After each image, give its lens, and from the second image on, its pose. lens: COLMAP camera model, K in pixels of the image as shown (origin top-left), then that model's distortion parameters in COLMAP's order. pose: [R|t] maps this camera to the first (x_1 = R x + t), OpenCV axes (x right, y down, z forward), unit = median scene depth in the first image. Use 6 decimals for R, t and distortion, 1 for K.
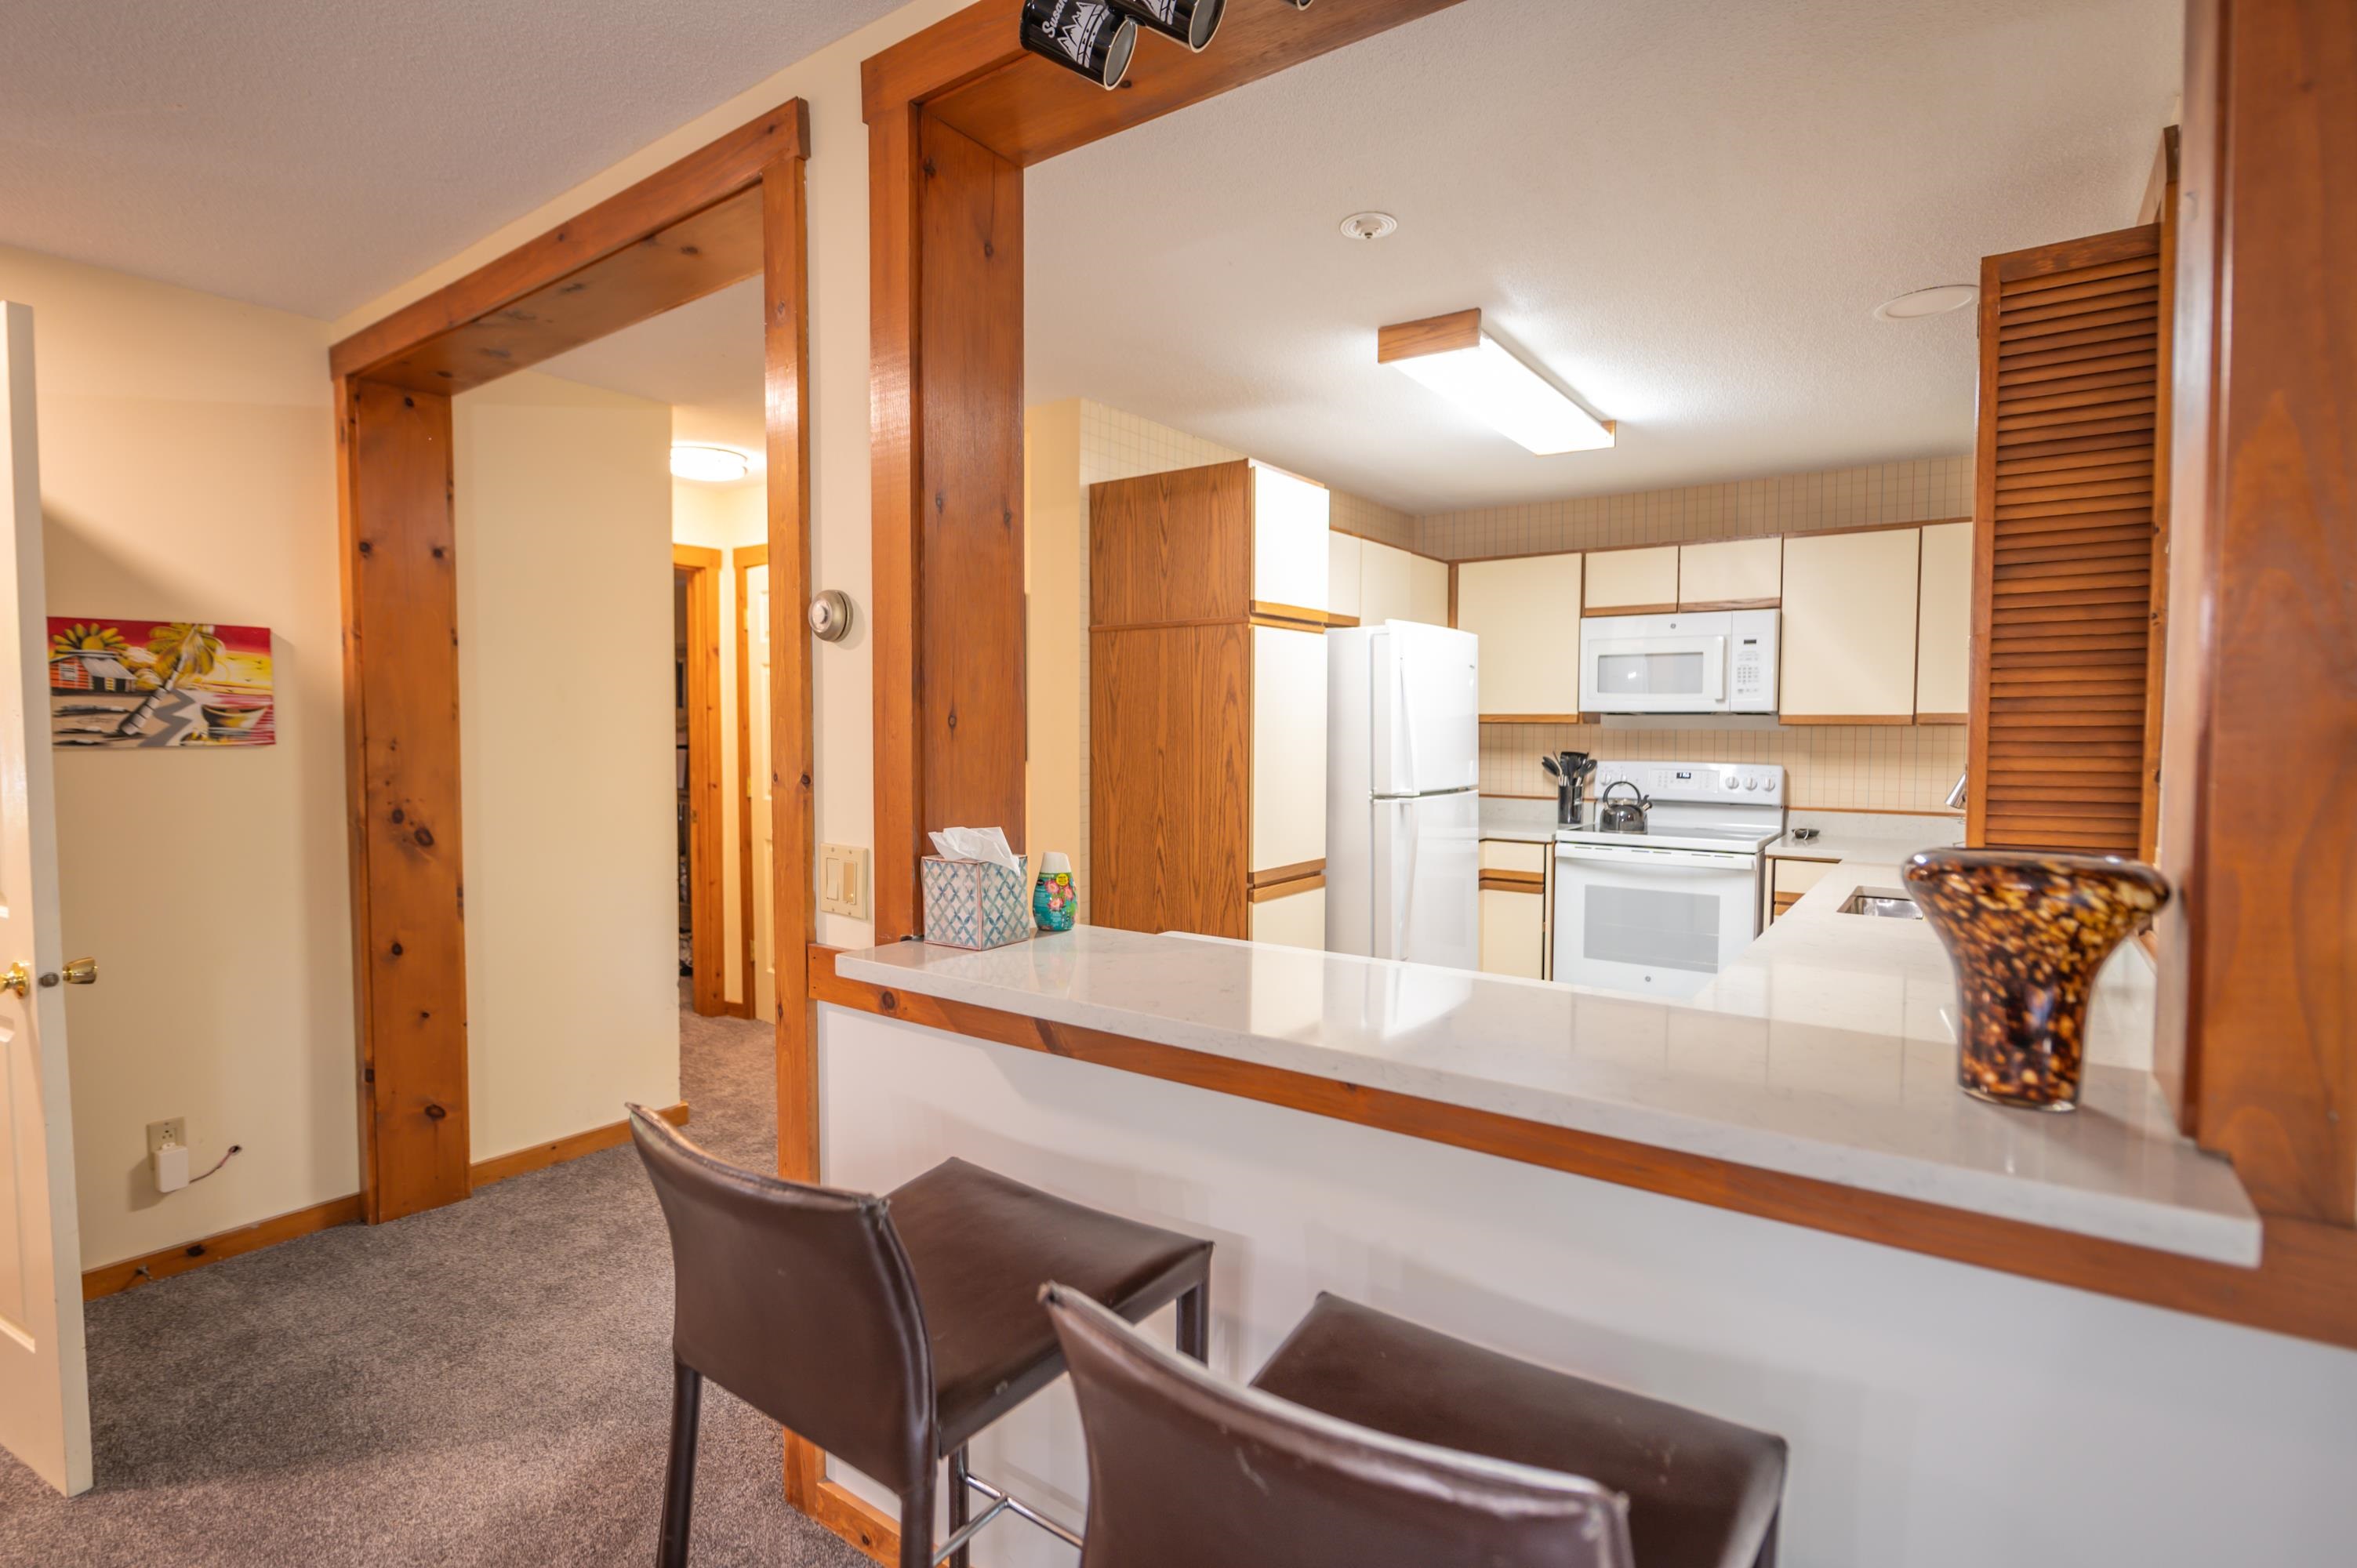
lens RADIAL K [[1148.3, 0, 1182.9], [0, 1148.3, 779.4], [0, 0, 1]] dist [0.000219, -0.000087]
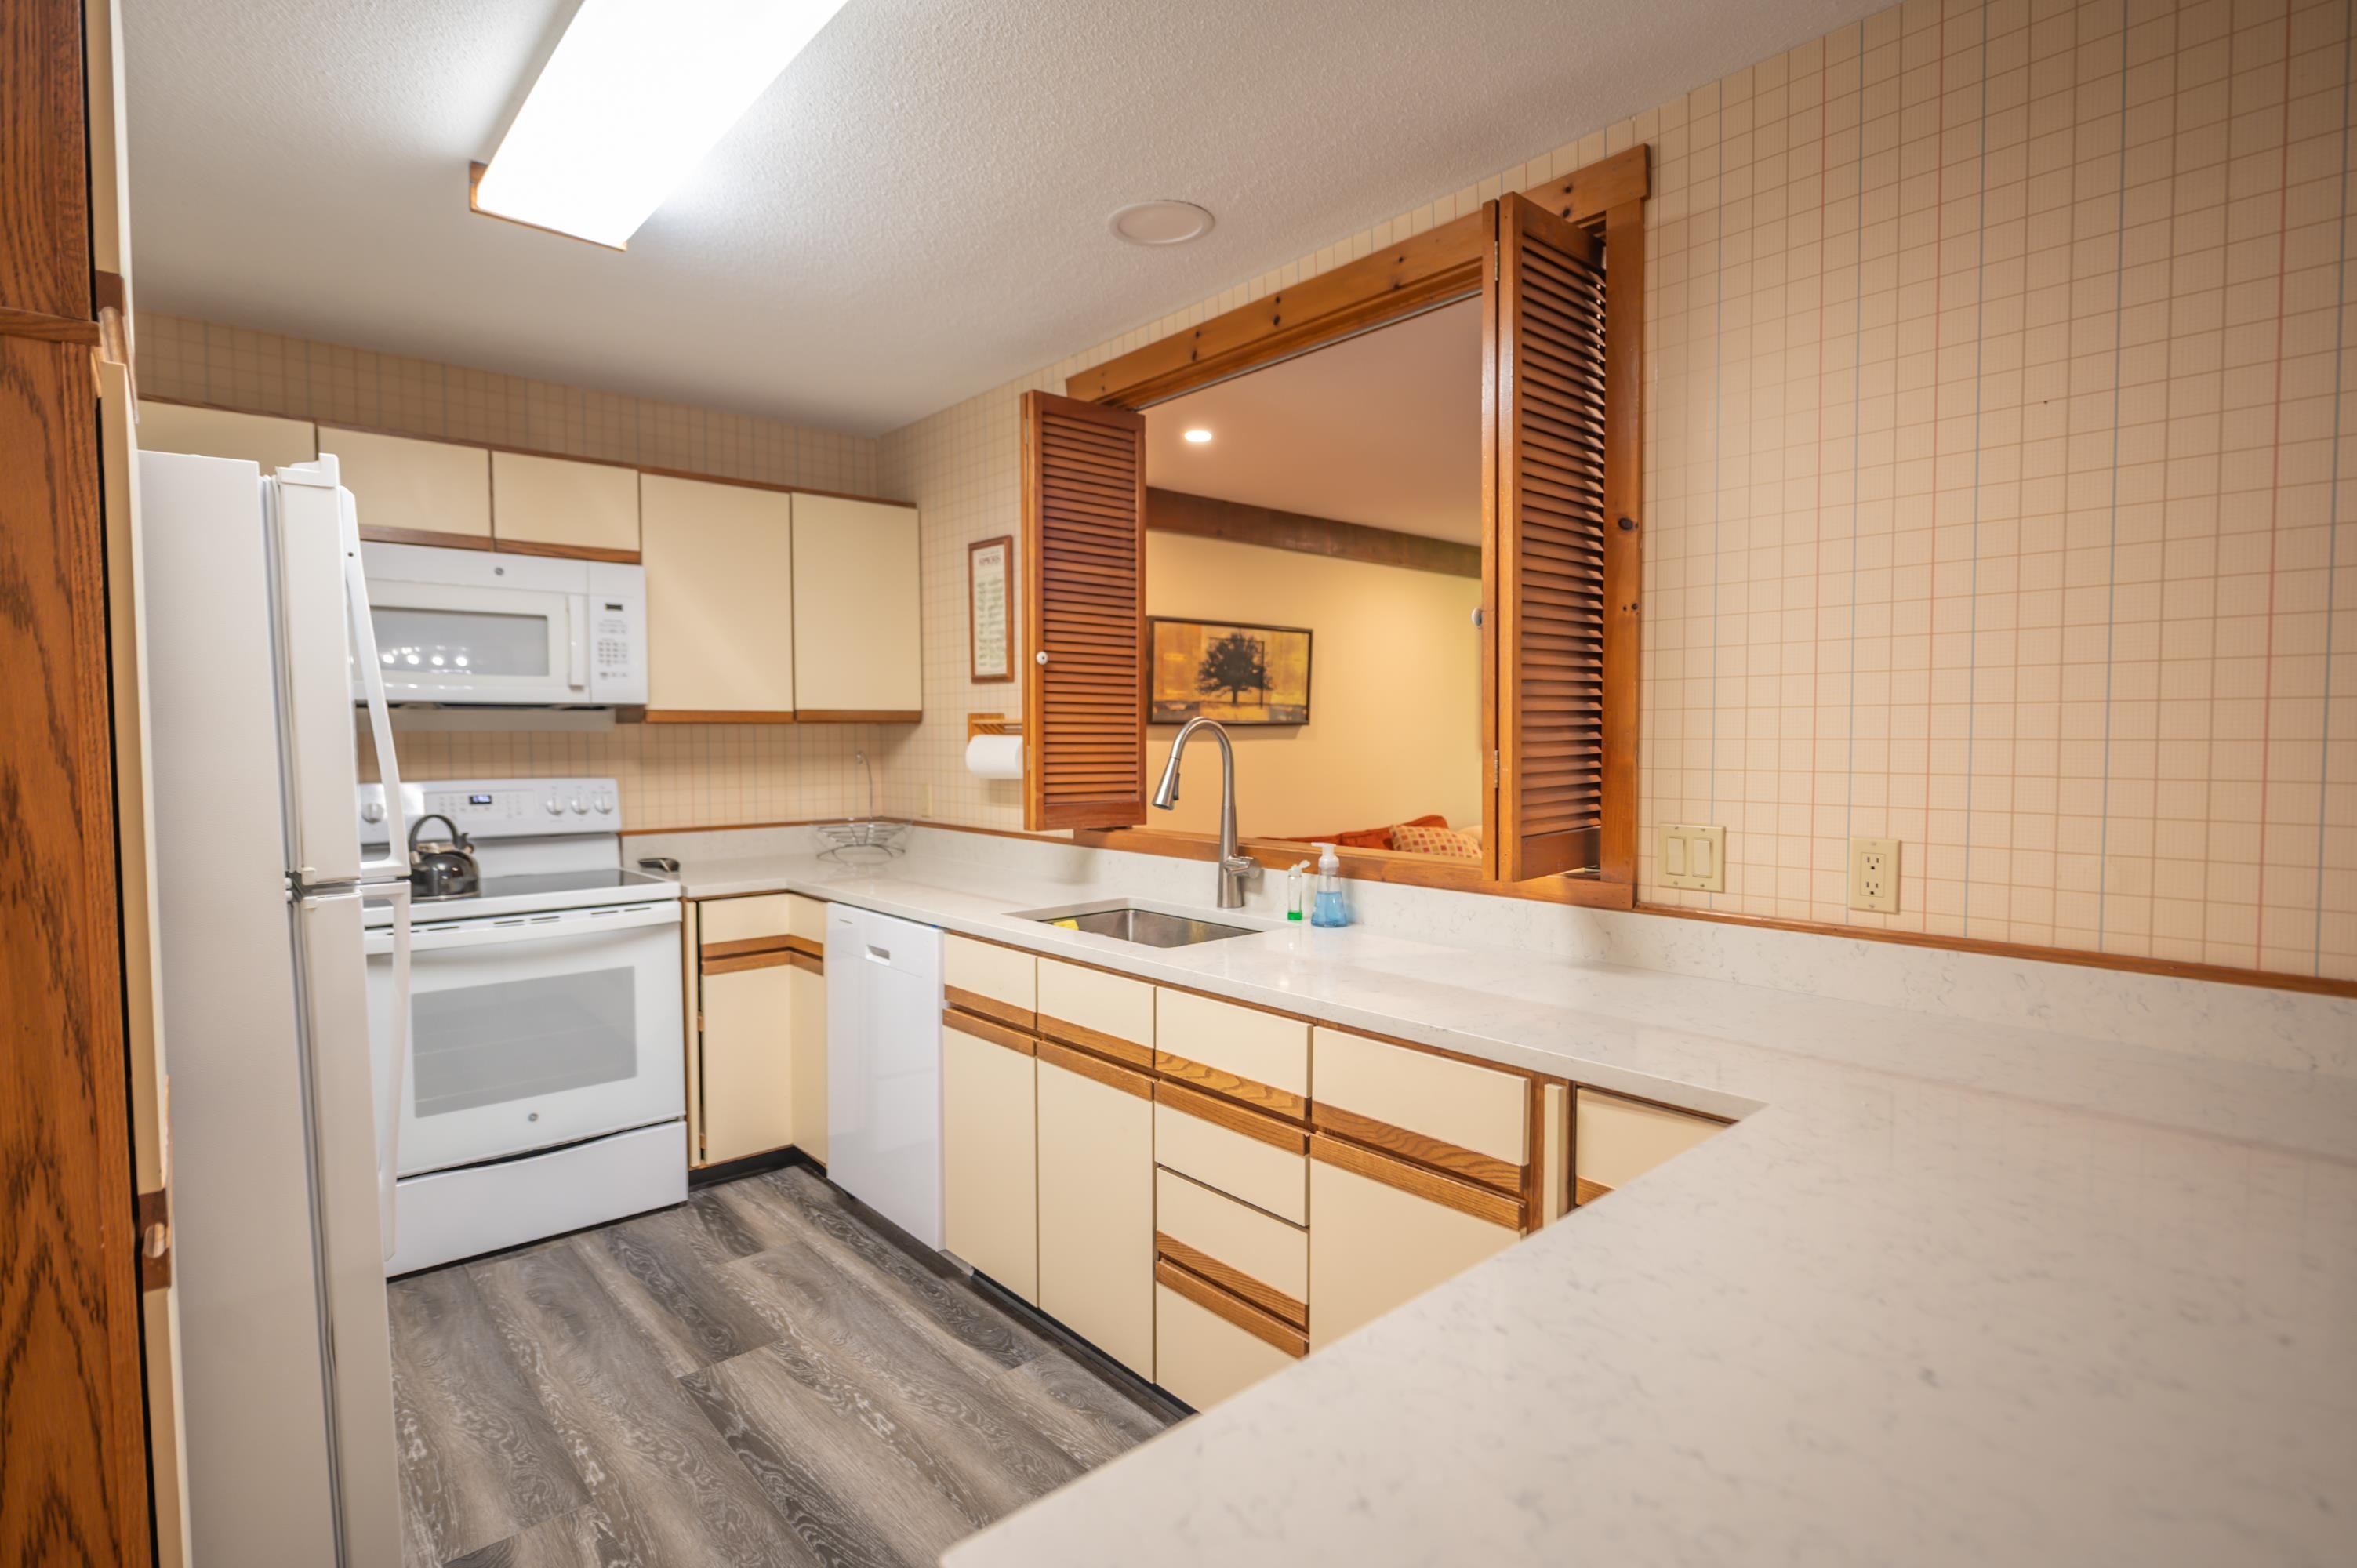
lens RADIAL K [[1148.3, 0, 1187.4], [0, 1148.3, 773.0], [0, 0, 1]] dist [0.000219, -0.000087]
pose [[0.211403, -0.043590, 0.976427, -0.135724], [0.046360, 0.998328, 0.034530, -0.023995], [-0.976299, 0.037968, 0.213070, 0.489468]]
